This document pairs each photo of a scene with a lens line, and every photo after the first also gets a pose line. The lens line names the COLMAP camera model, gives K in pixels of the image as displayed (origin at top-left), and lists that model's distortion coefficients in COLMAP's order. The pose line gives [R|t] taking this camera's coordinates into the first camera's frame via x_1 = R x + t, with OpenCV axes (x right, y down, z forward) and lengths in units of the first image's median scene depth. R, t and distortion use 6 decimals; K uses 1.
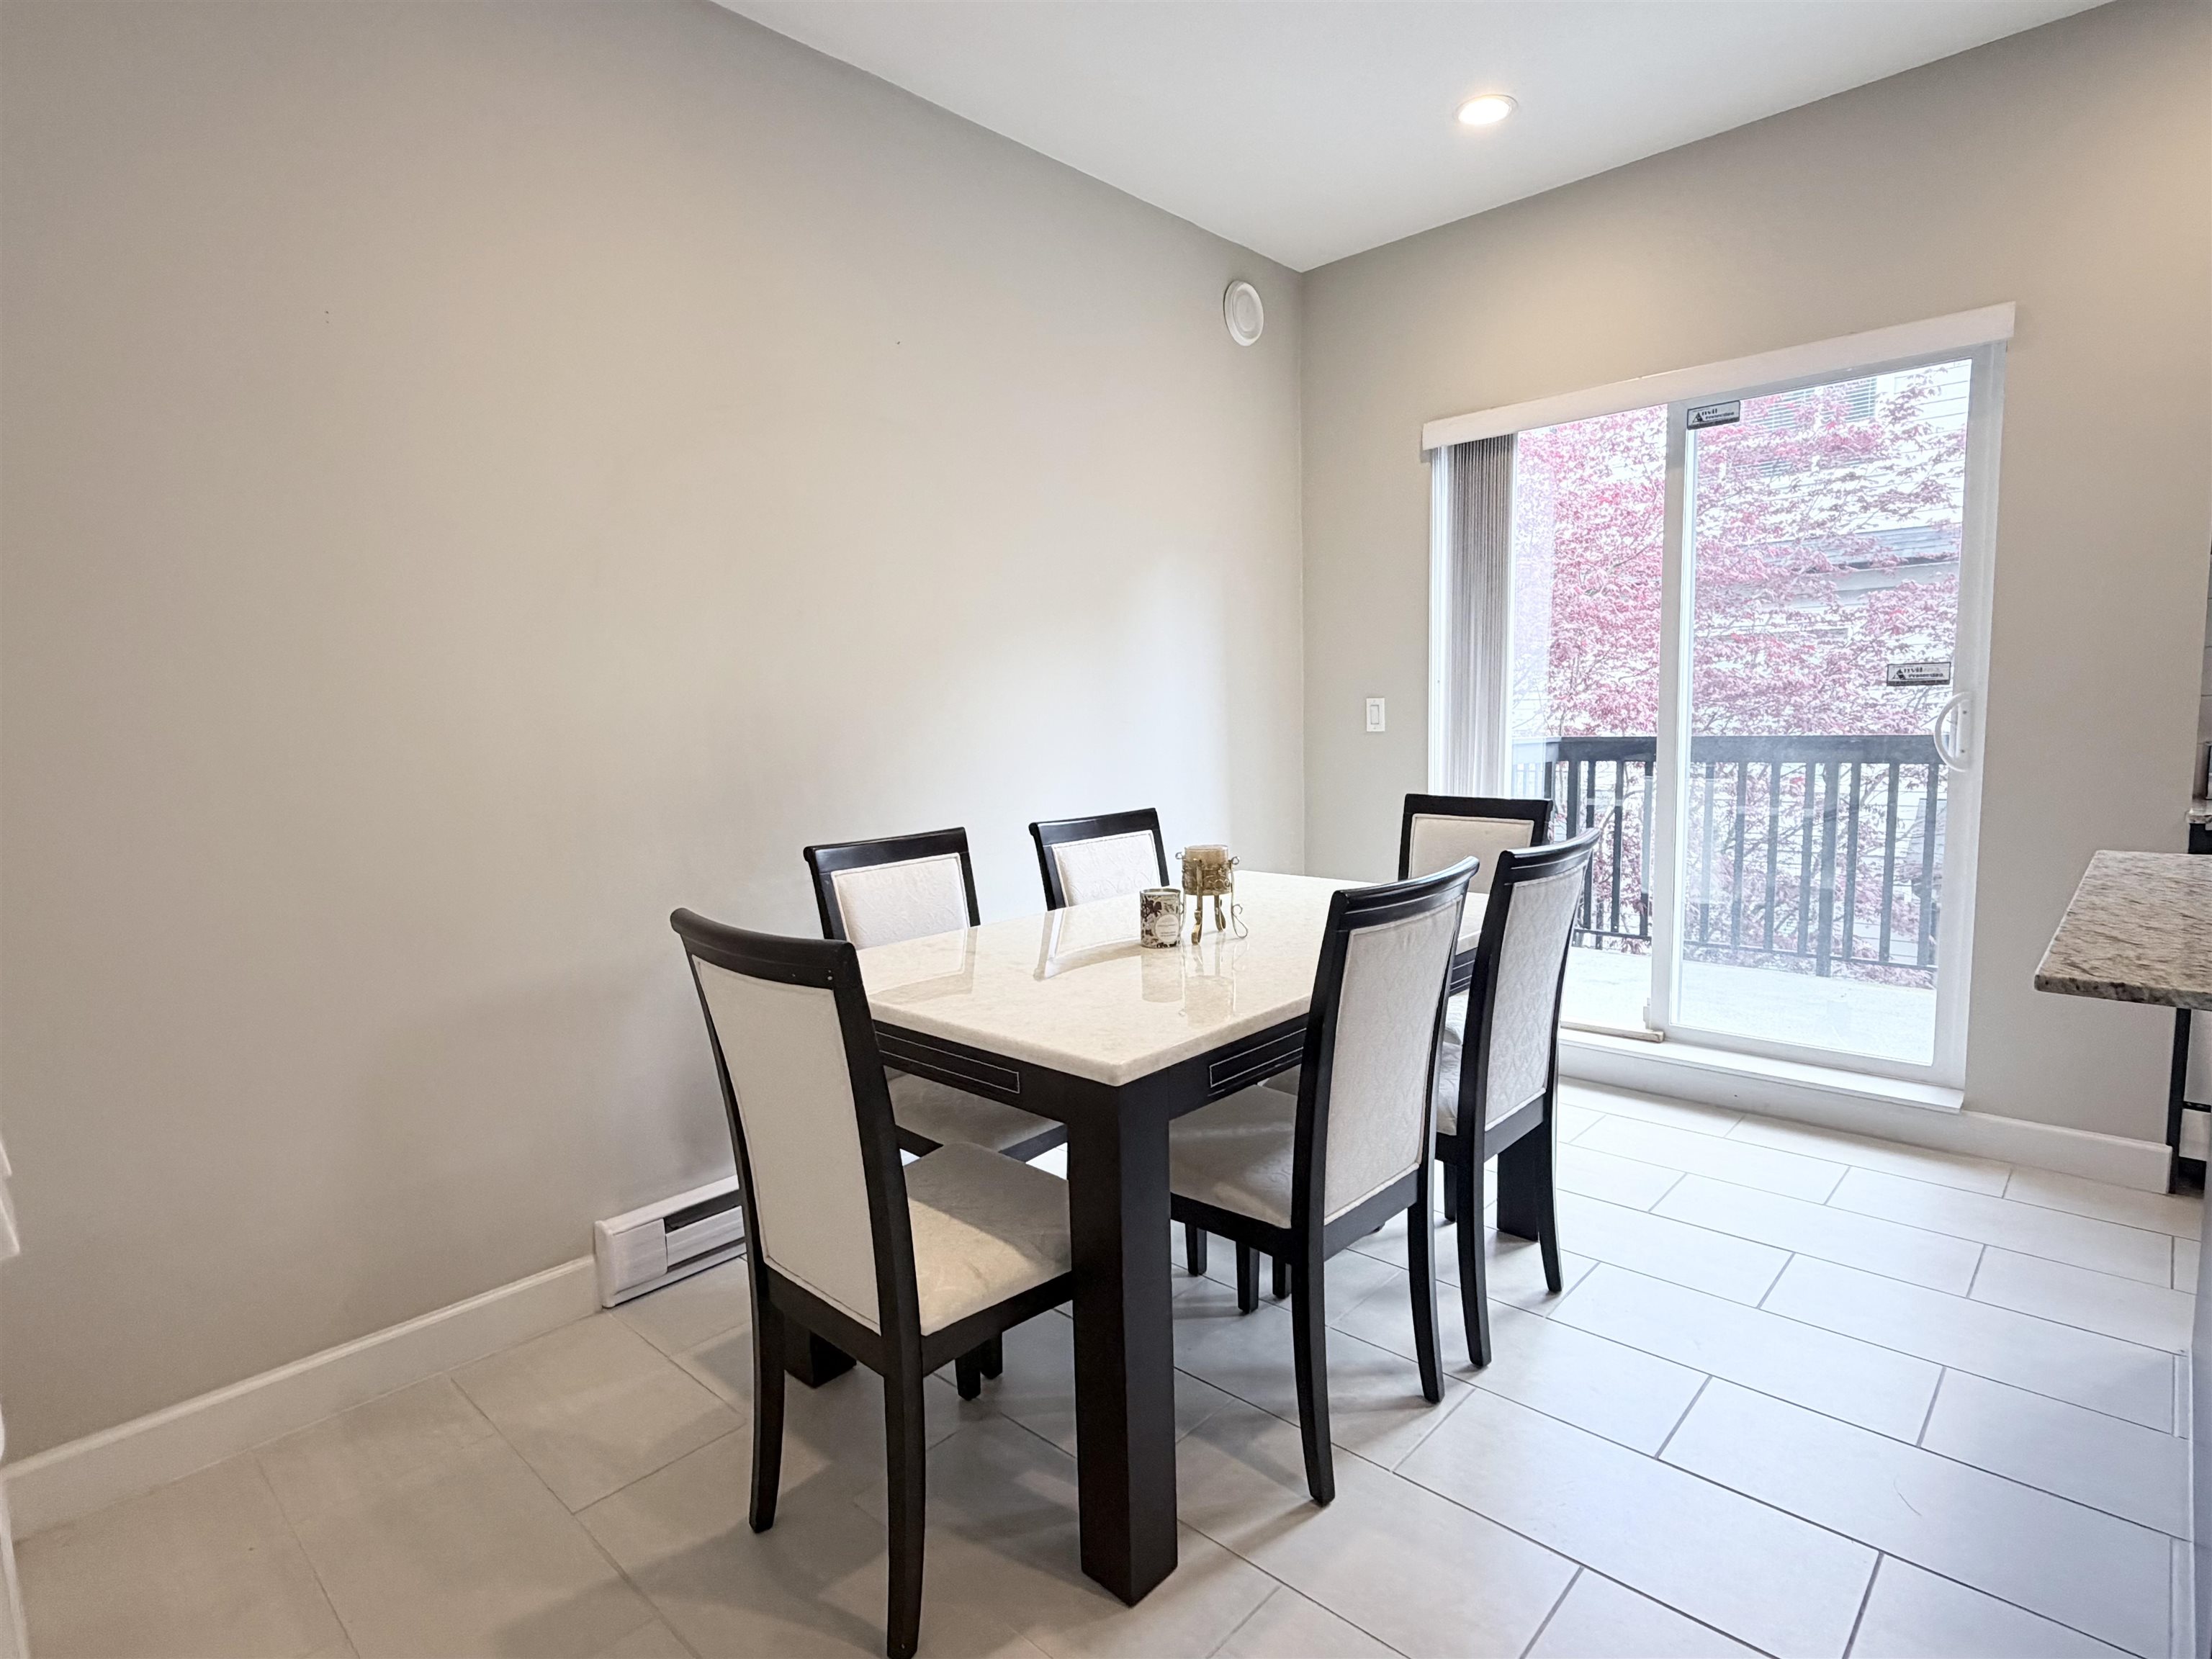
lens RADIAL K [[1143.8, 0, 1105.1], [0, 1143.8, 832.3], [0, 0, 1]] dist [-0.000642, -0.000177]
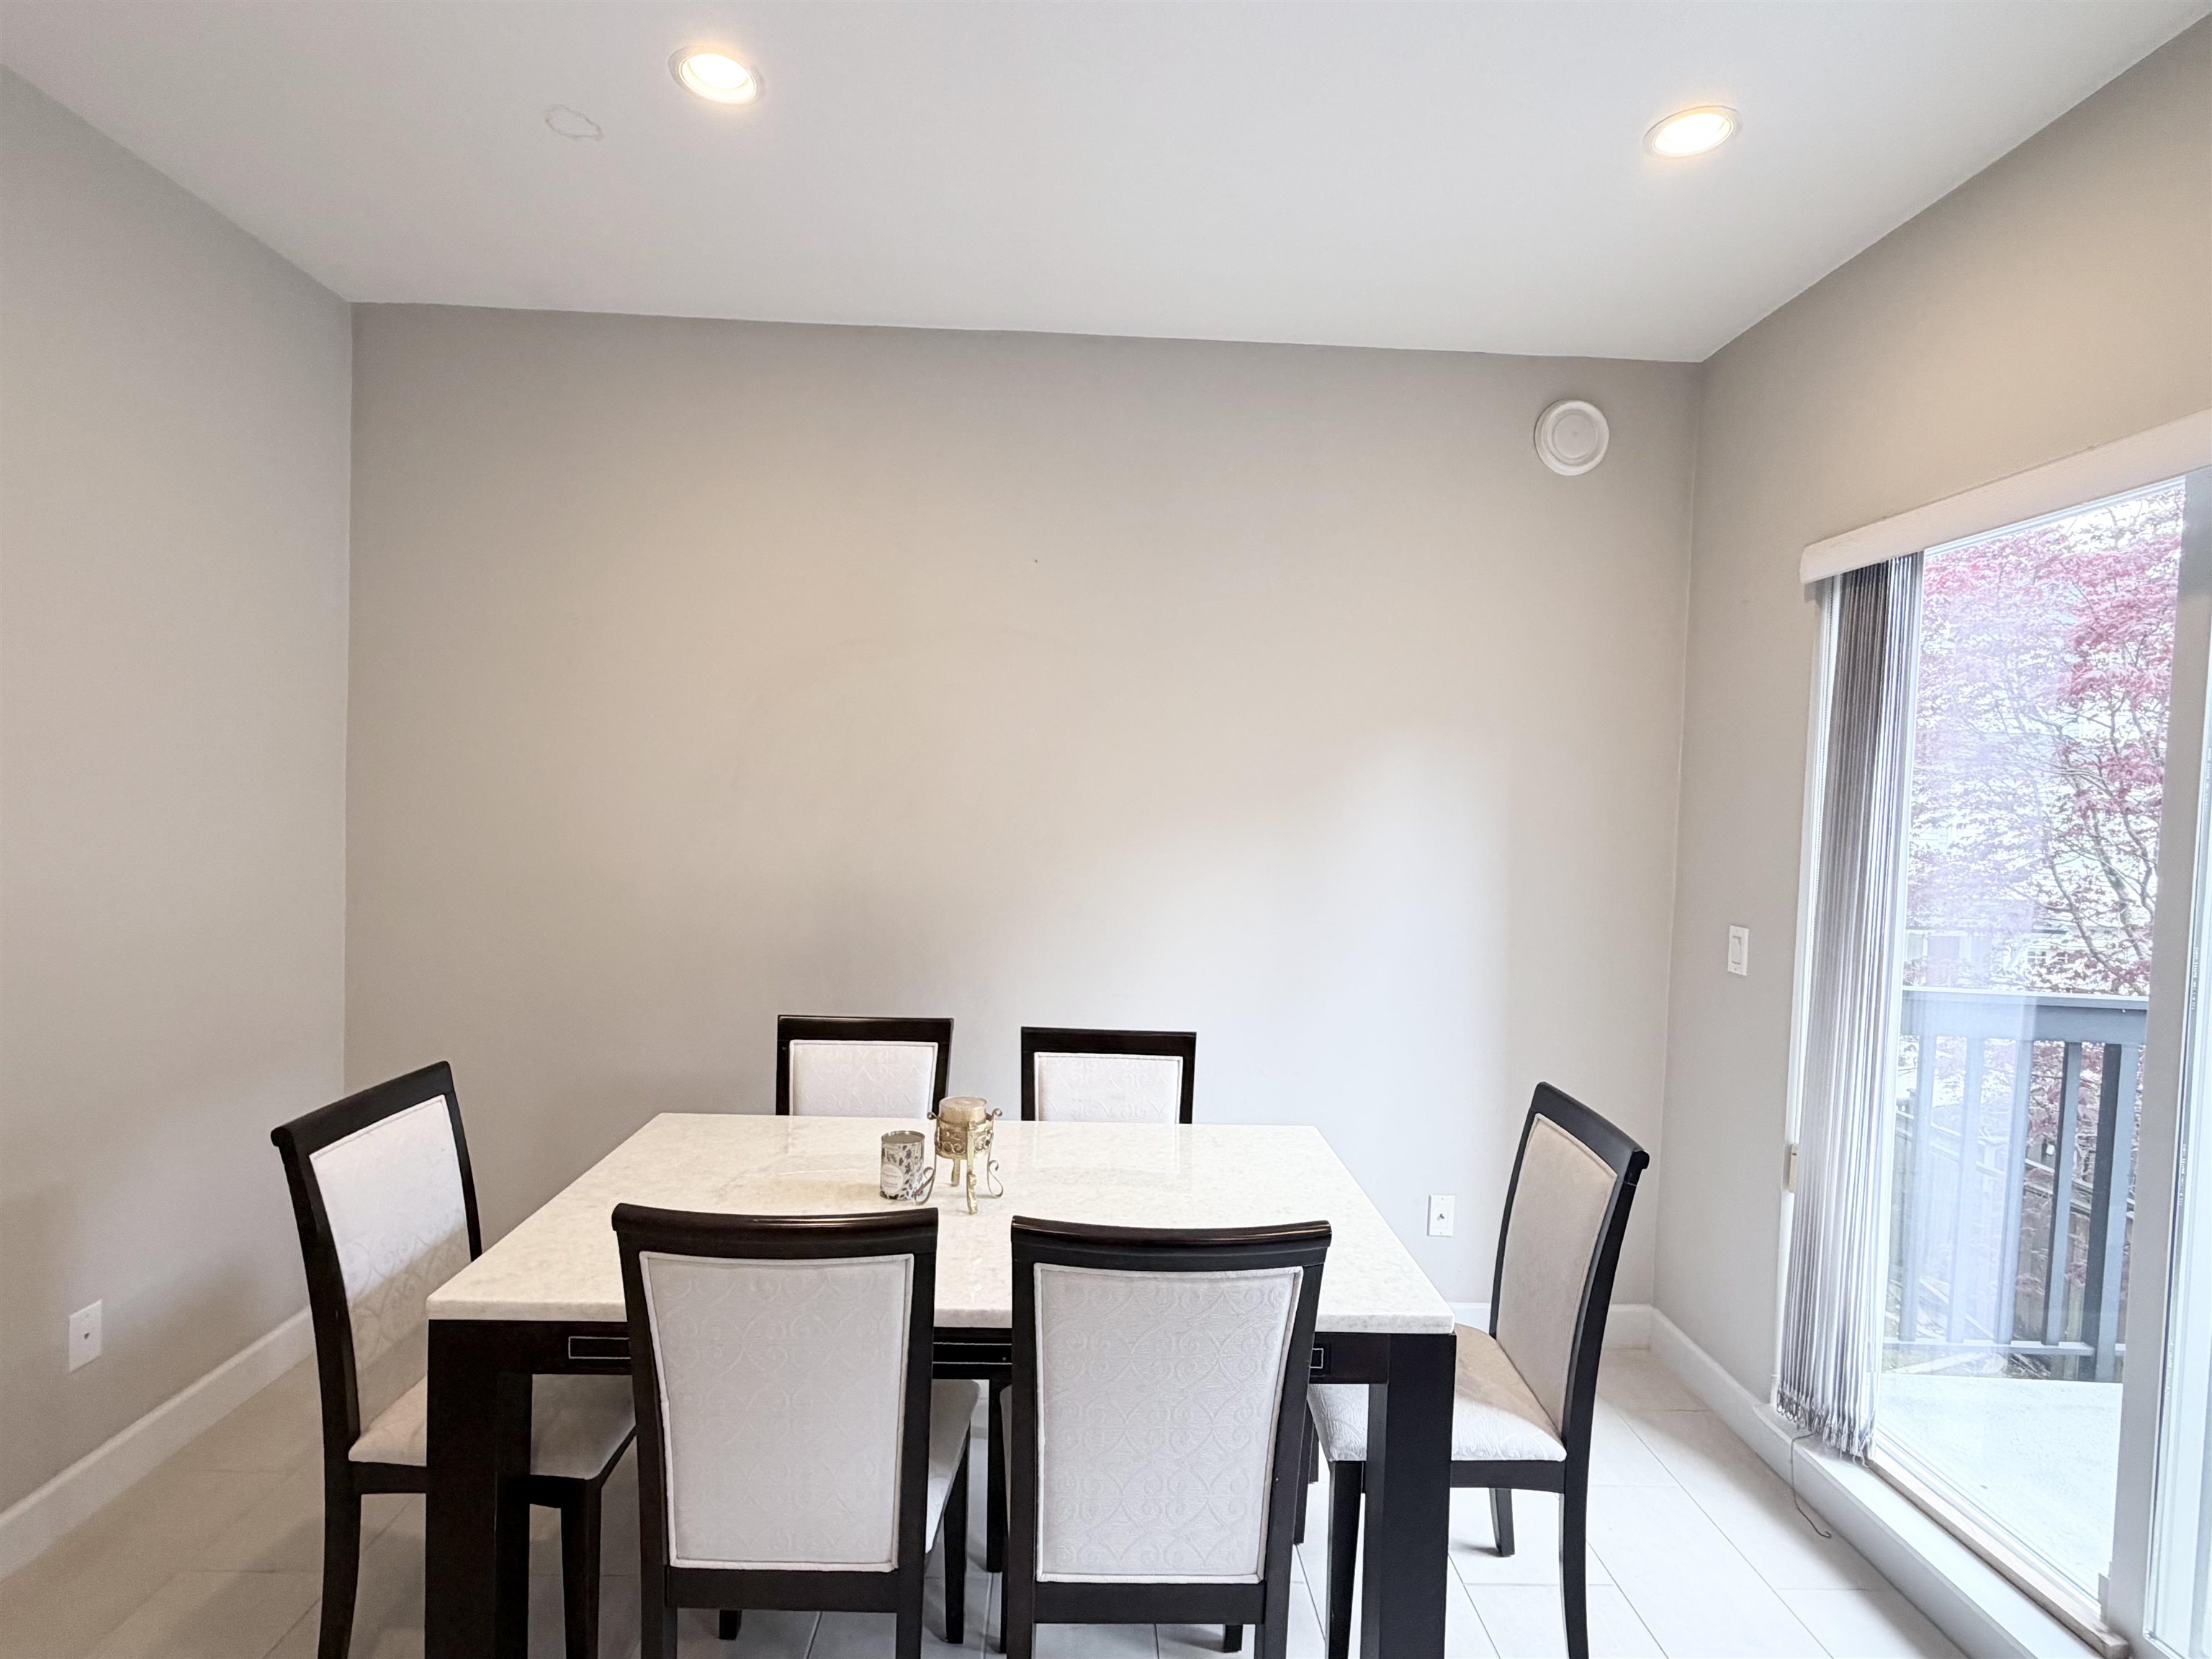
lens RADIAL K [[1068.6, 0, 1105.2], [0, 1068.6, 825.5], [0, 0, 1]] dist [-0.010451, 0.000288]
pose [[0.708768, 0.069895, -0.701970, 0.437011], [-0.131453, 0.990737, -0.034079, -0.110860], [0.693086, 0.116430, 0.711390, 0.263115]]
